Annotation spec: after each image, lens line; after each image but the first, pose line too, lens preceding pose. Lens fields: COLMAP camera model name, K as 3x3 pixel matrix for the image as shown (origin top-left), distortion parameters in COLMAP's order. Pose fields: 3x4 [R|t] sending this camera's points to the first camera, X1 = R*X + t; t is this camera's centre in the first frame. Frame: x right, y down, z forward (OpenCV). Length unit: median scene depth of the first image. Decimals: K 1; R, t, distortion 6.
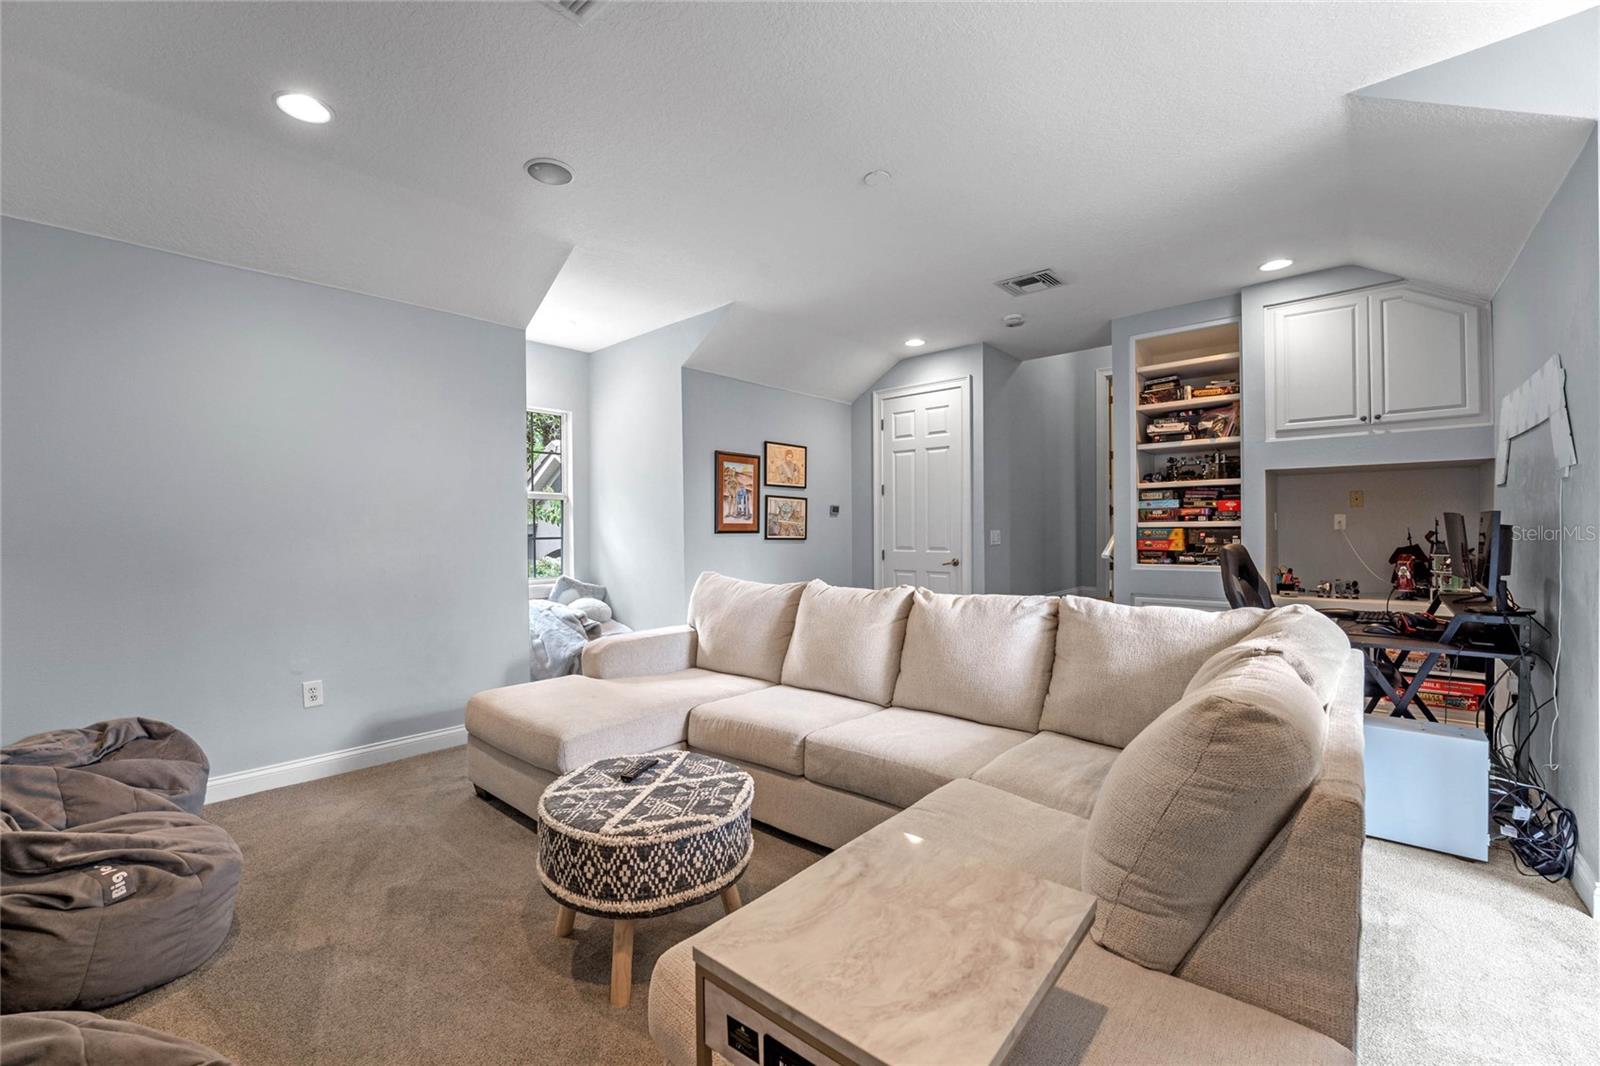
lens RADIAL K [[665.8, 0, 800.0], [0, 665.8, 533.0], [0, 0, 1]] dist [-0.000017, -0.000006]
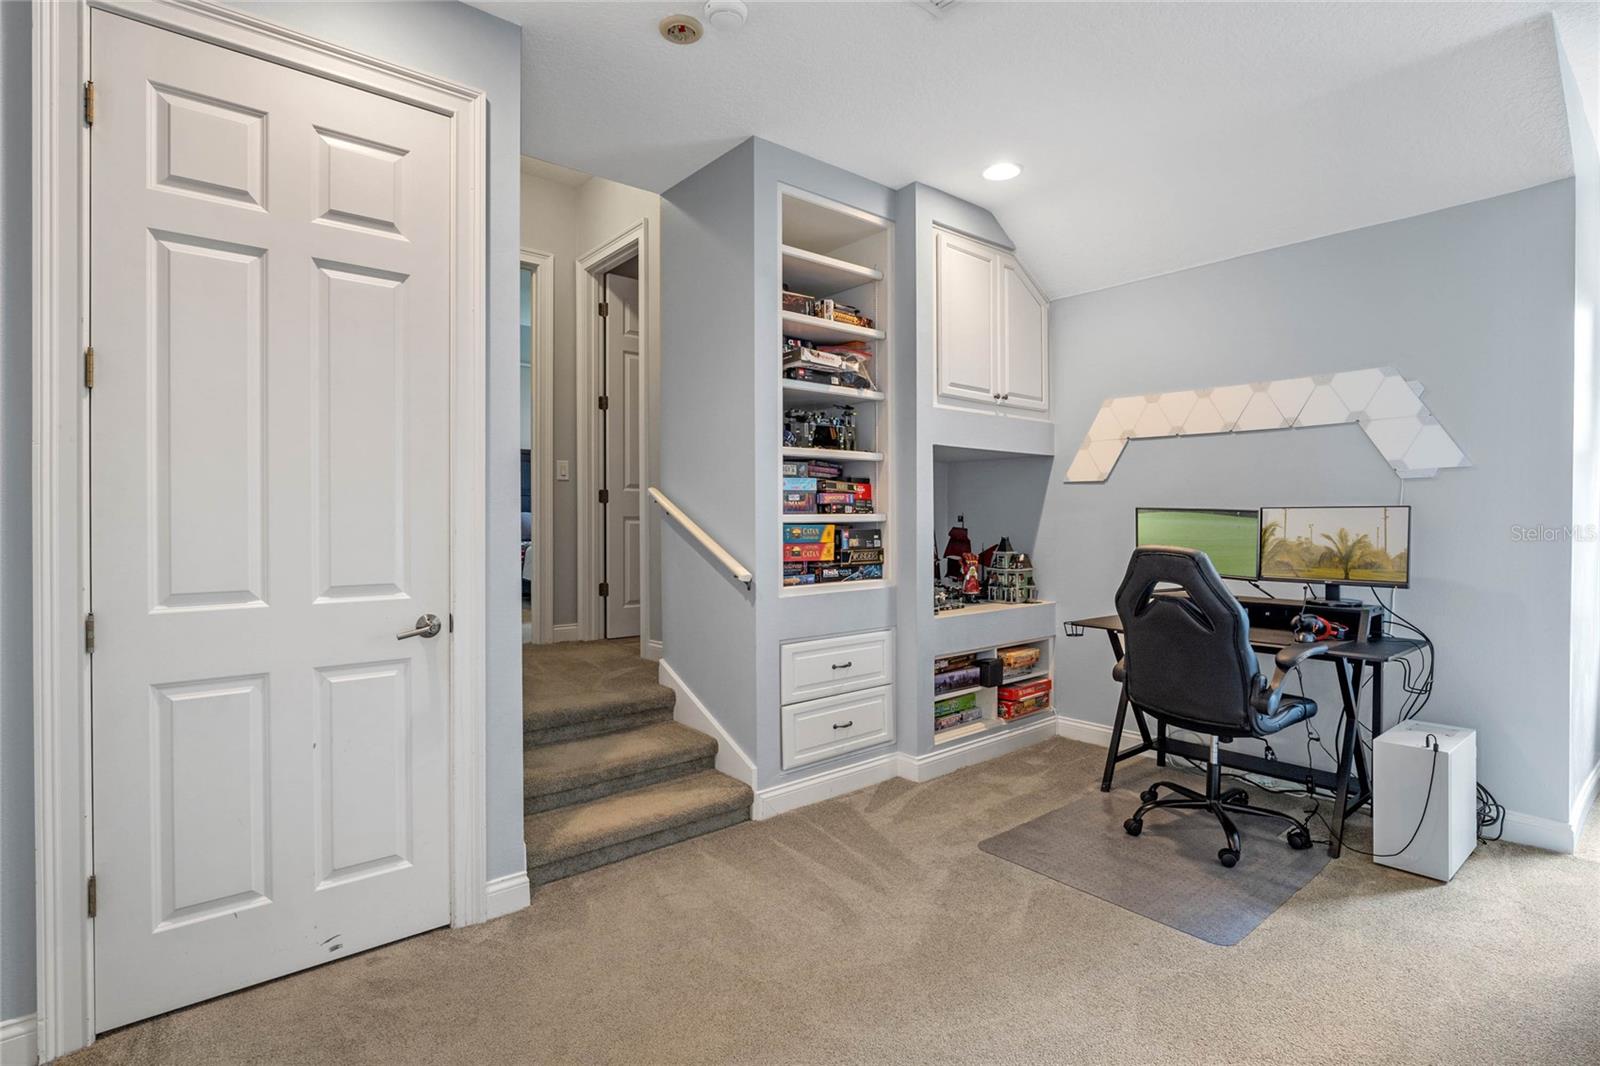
lens RADIAL K [[787.4, 0, 800.0], [0, 787.4, 533.0], [0, 0, 1]] dist [-0.001099, -0.000085]
pose [[0.153605, -0.012631, 0.988052, -0.161066], [0.005702, 0.999913, 0.011896, -0.008192], [-0.988116, 0.003807, 0.153664, 0.910380]]
